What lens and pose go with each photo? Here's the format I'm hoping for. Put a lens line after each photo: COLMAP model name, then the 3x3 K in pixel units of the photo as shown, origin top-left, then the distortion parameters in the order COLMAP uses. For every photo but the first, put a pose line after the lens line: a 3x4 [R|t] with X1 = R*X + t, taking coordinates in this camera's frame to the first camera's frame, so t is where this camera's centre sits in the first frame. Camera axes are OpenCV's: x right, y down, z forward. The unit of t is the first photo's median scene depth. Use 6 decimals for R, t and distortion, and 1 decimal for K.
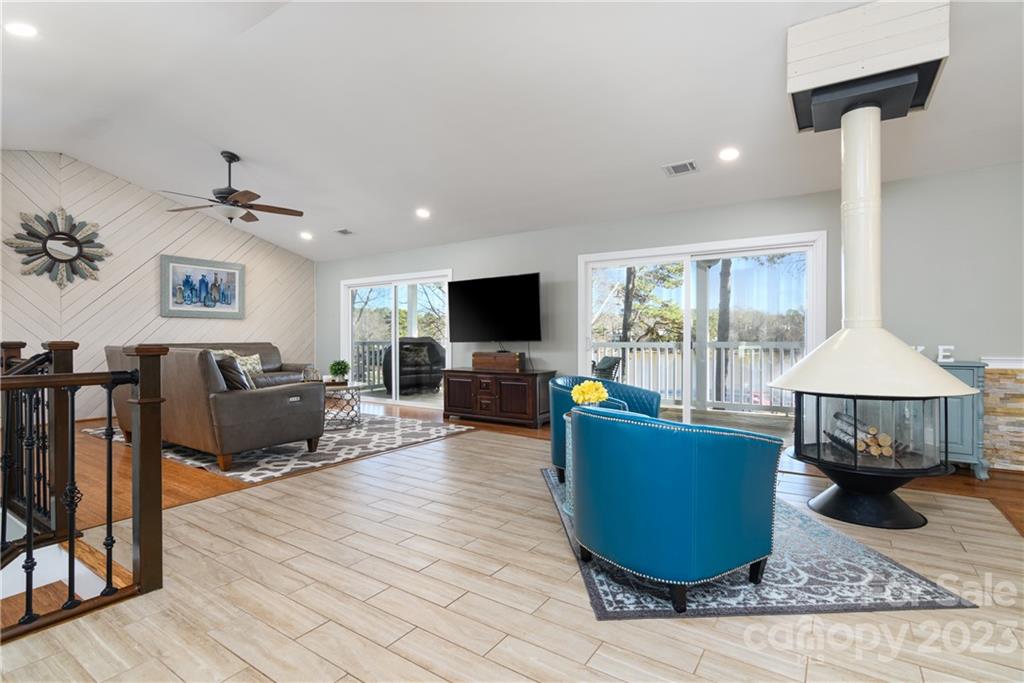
lens RADIAL K [[492.7, 0, 515.9], [0, 492.7, 340.9], [0, 0, 1]] dist [-0.000422, 0.000086]
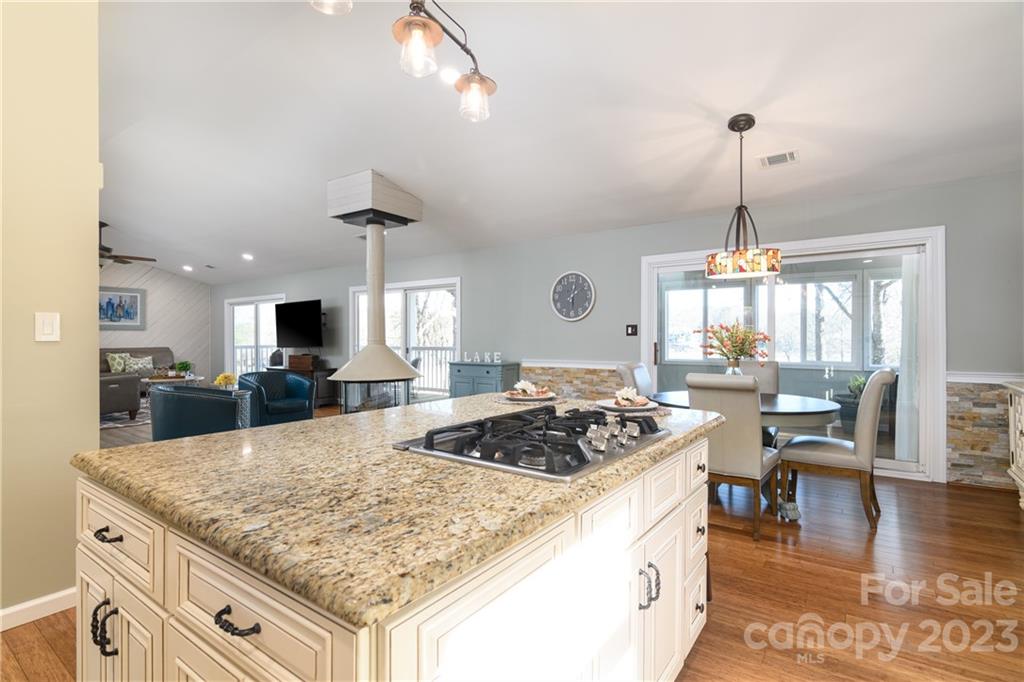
lens RADIAL K [[491.1, 0, 509.4], [0, 491.1, 335.2], [0, 0, 1]] dist [-0.001909, 0.000266]
pose [[0.999576, -0.002920, -0.028976, 0.609604], [0.002698, 0.999967, -0.007666, -0.021603], [0.028997, 0.007585, 0.999551, -0.389323]]
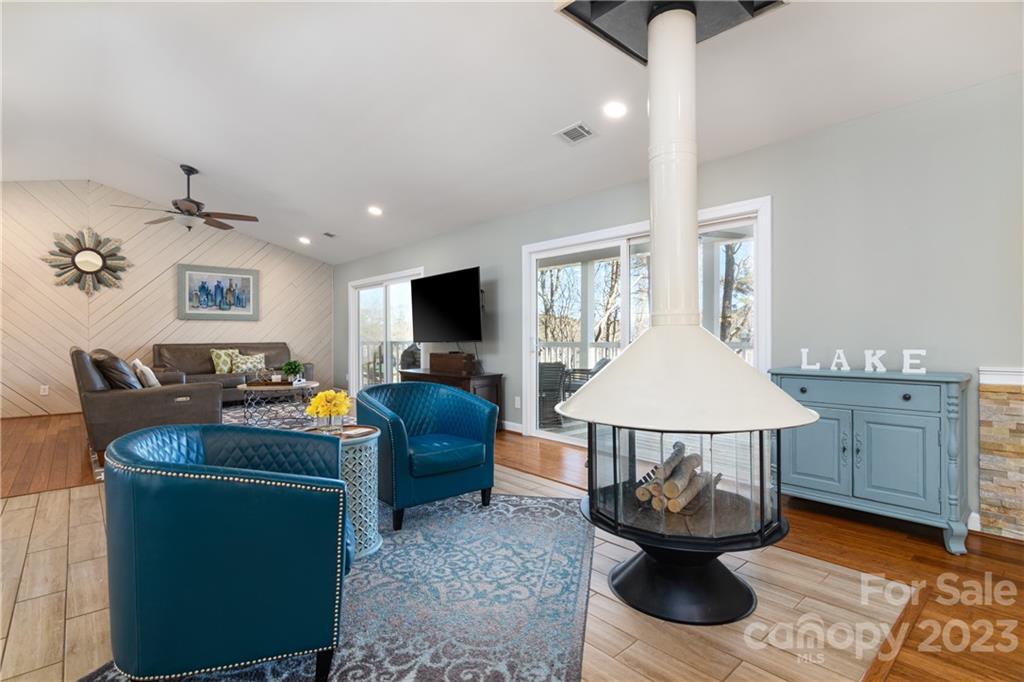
lens RADIAL K [[491.1, 0, 509.4], [0, 491.1, 335.2], [0, 0, 1]] dist [-0.001909, 0.000266]
pose [[0.967793, -0.003628, -0.251720, 0.318201], [0.001542, 0.999963, -0.008484, -0.003251], [0.251741, 0.007823, 0.967763, 0.126935]]
